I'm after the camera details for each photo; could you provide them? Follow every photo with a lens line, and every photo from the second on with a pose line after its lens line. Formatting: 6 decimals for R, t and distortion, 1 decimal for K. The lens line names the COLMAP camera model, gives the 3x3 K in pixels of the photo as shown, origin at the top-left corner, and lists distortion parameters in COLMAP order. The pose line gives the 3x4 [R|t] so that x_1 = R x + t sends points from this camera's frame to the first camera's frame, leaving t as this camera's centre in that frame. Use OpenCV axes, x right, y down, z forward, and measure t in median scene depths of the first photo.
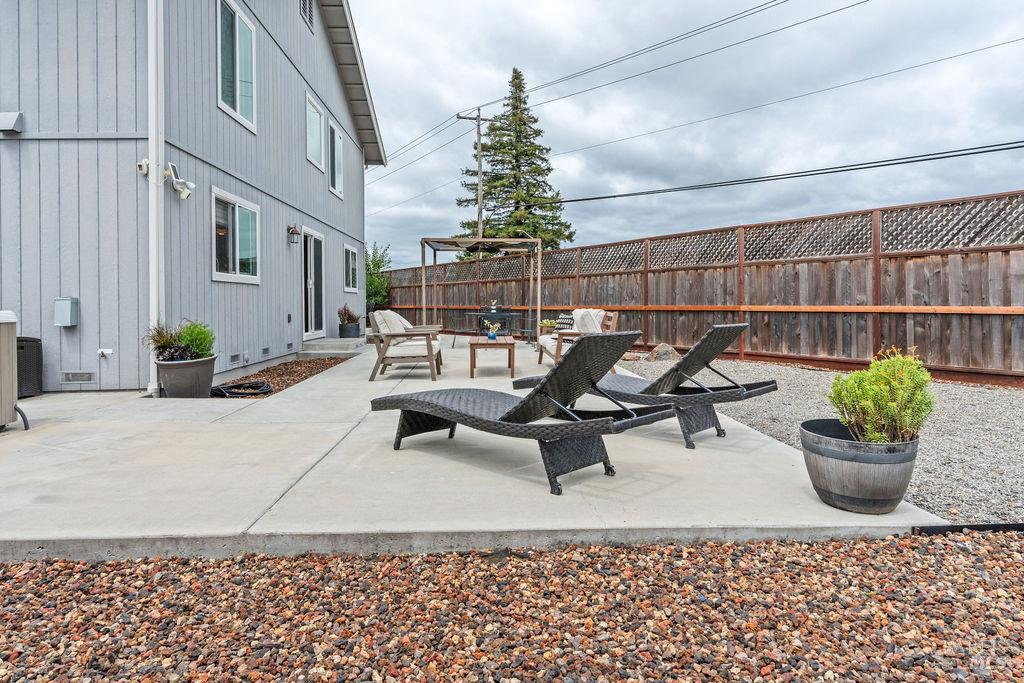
lens RADIAL K [[596.9, 0, 513.6], [0, 596.9, 308.6], [0, 0, 1]] dist [0.010800, 0.001865]
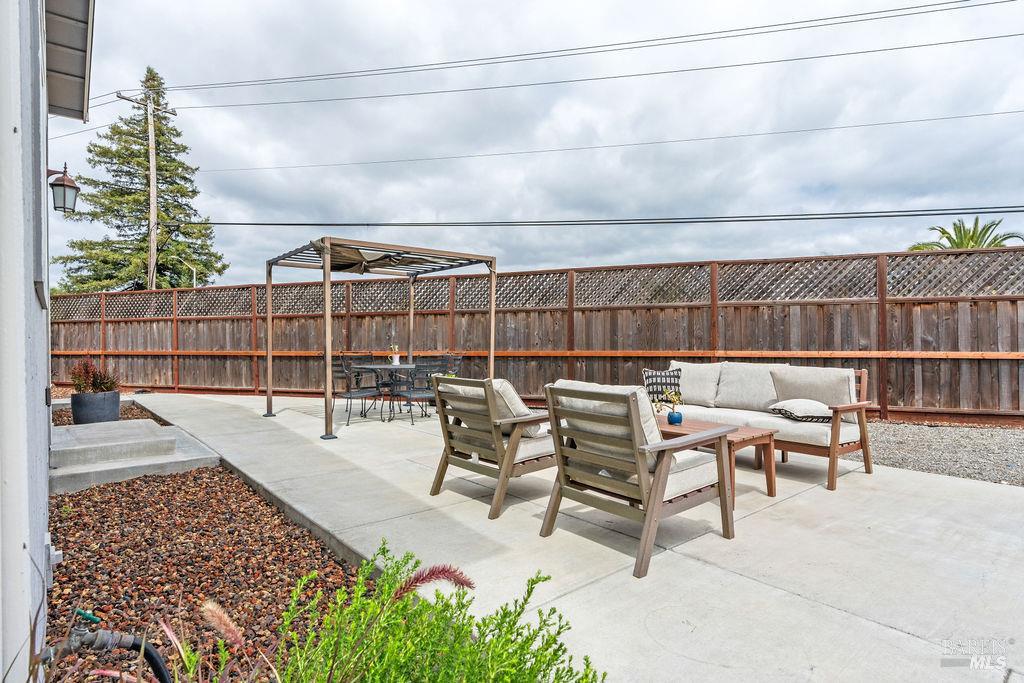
lens RADIAL K [[548.7, 0, 512.1], [0, 548.7, 334.0], [0, 0, 1]] dist [0.003712, 0.000305]
pose [[0.803603, 0.005294, 0.595142, -0.317232], [0.008148, 0.999769, -0.019895, -0.015015], [-0.595109, 0.020837, 0.803375, 0.469983]]
